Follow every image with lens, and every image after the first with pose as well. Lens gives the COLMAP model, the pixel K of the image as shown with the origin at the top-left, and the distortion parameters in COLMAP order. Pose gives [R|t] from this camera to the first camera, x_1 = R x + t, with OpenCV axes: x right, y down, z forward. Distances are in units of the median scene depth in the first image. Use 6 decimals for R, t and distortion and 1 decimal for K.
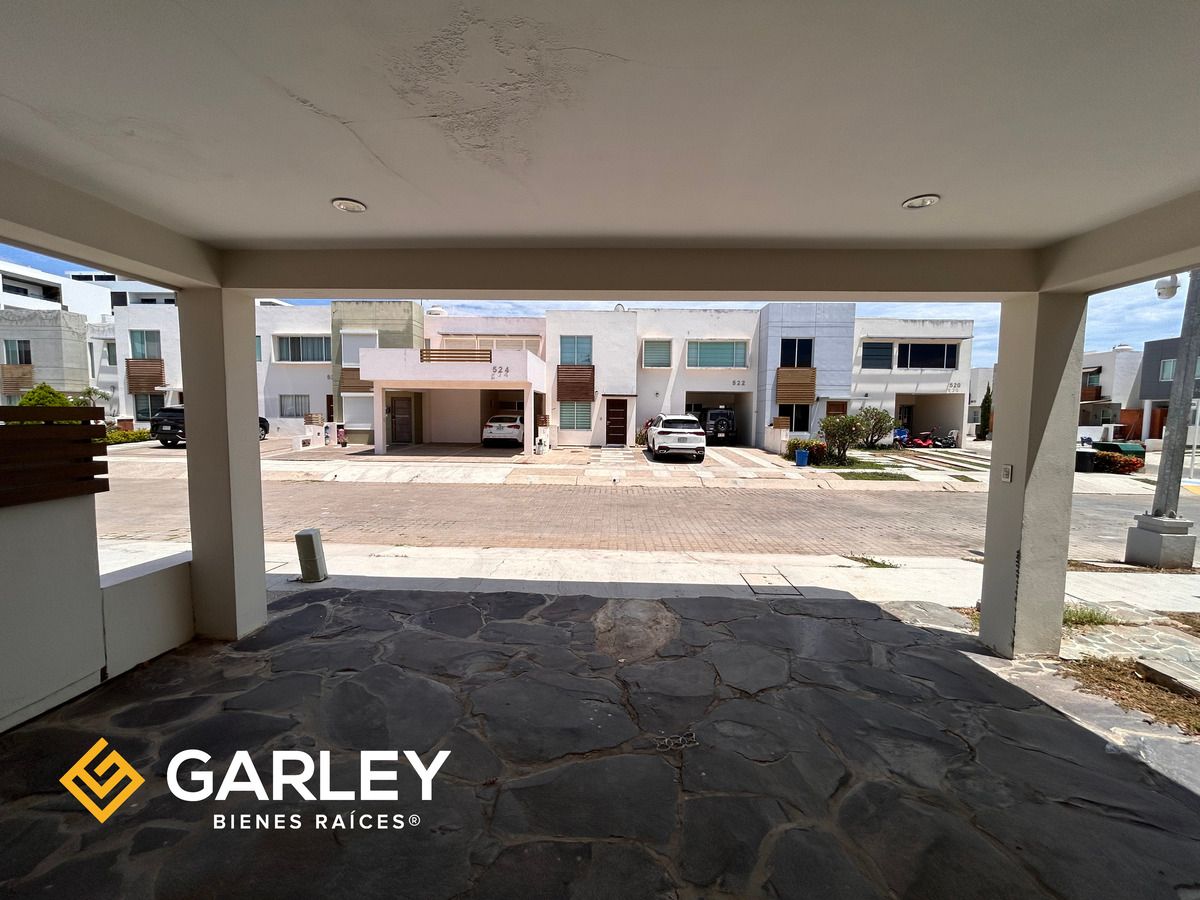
lens RADIAL K [[483.9, 0, 601.2], [0, 483.9, 450.2], [0, 0, 1]] dist [-0.001293, 0.000505]
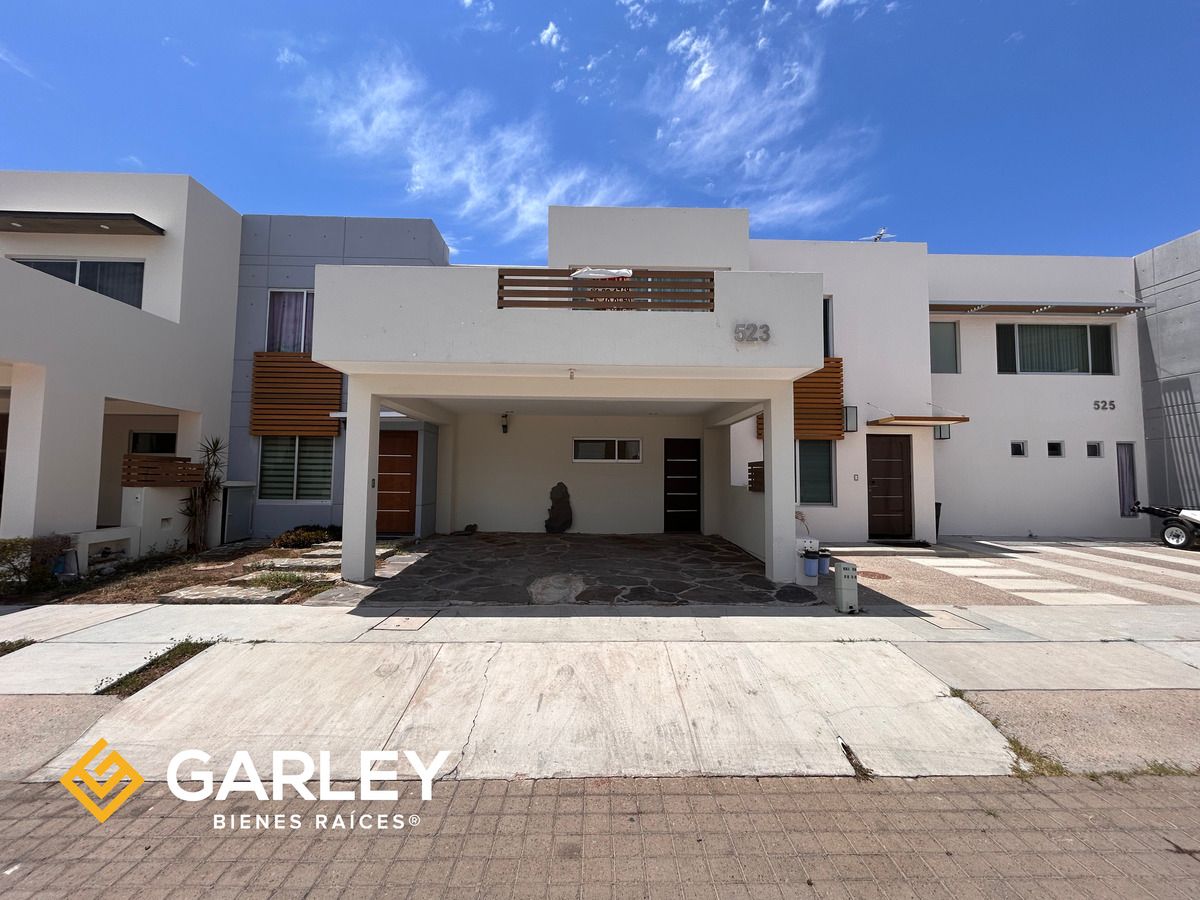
lens RADIAL K [[483.9, 0, 601.2], [0, 483.9, 450.2], [0, 0, 1]] dist [-0.001293, 0.000505]
pose [[-0.998906, -0.020063, -0.042249, 0.003195], [-0.021332, 0.999328, 0.029814, -0.060097], [0.041622, 0.030682, -0.998662, 1.176350]]
